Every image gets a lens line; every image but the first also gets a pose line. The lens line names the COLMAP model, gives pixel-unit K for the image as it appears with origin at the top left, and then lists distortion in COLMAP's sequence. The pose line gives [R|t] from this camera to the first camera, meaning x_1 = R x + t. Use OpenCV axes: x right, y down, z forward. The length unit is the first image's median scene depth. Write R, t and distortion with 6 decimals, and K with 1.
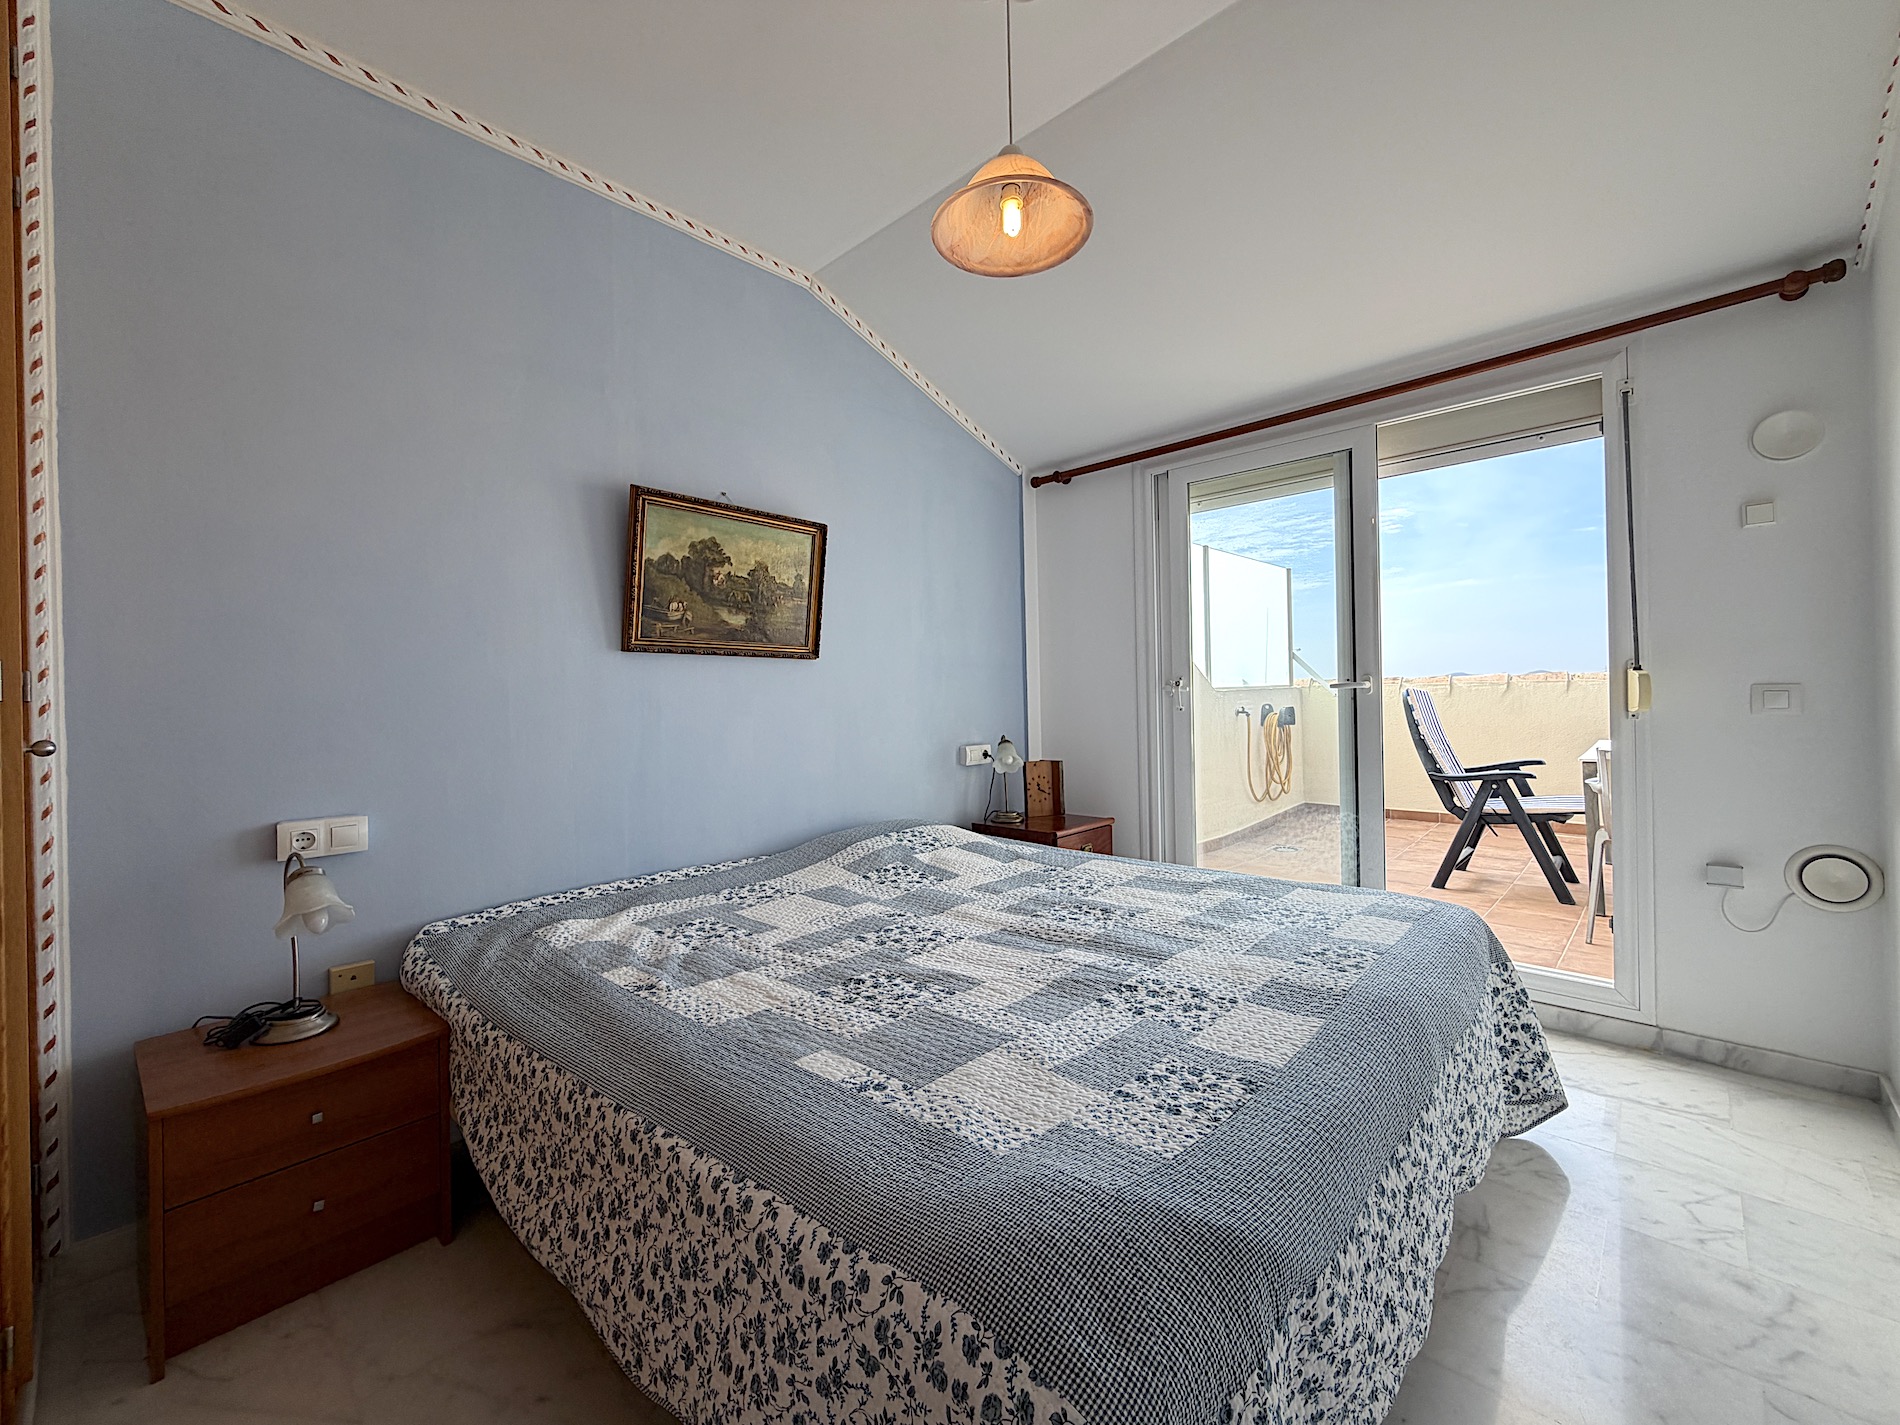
lens RADIAL K [[768.8, 0, 959.6], [0, 768.8, 697.6], [0, 0, 1]] dist [-0.001259, 0.000739]
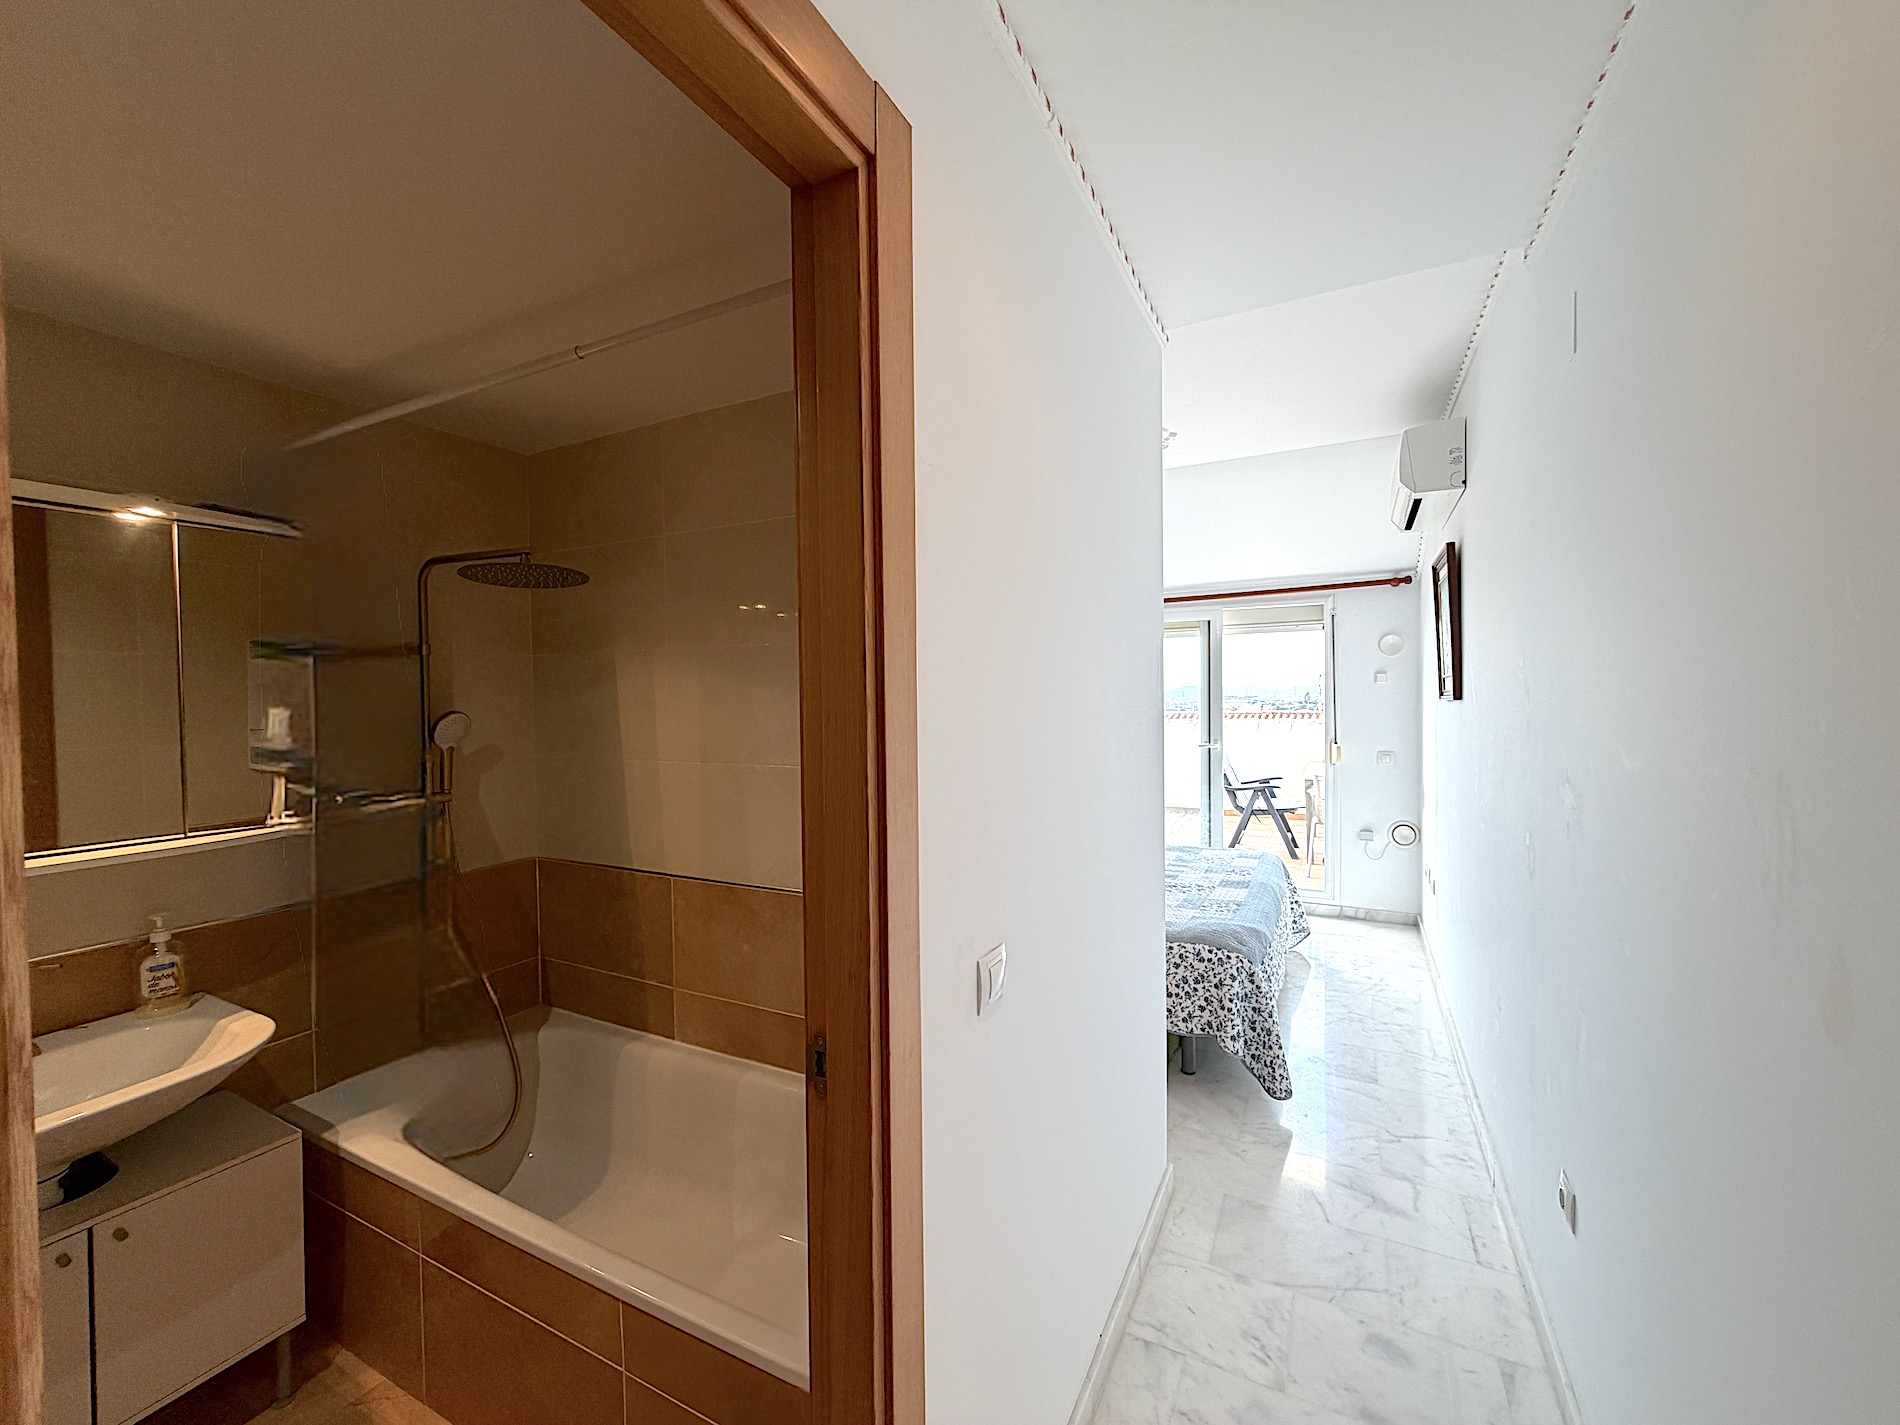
lens RADIAL K [[768.8, 0, 942.5], [0, 768.8, 715.4], [0, 0, 1]] dist [-0.001259, 0.000739]
pose [[0.963536, 0.001201, 0.267575, -0.641966], [-0.006118, 0.999827, 0.017542, -0.121626], [-0.267508, -0.018539, 0.963377, -0.661885]]
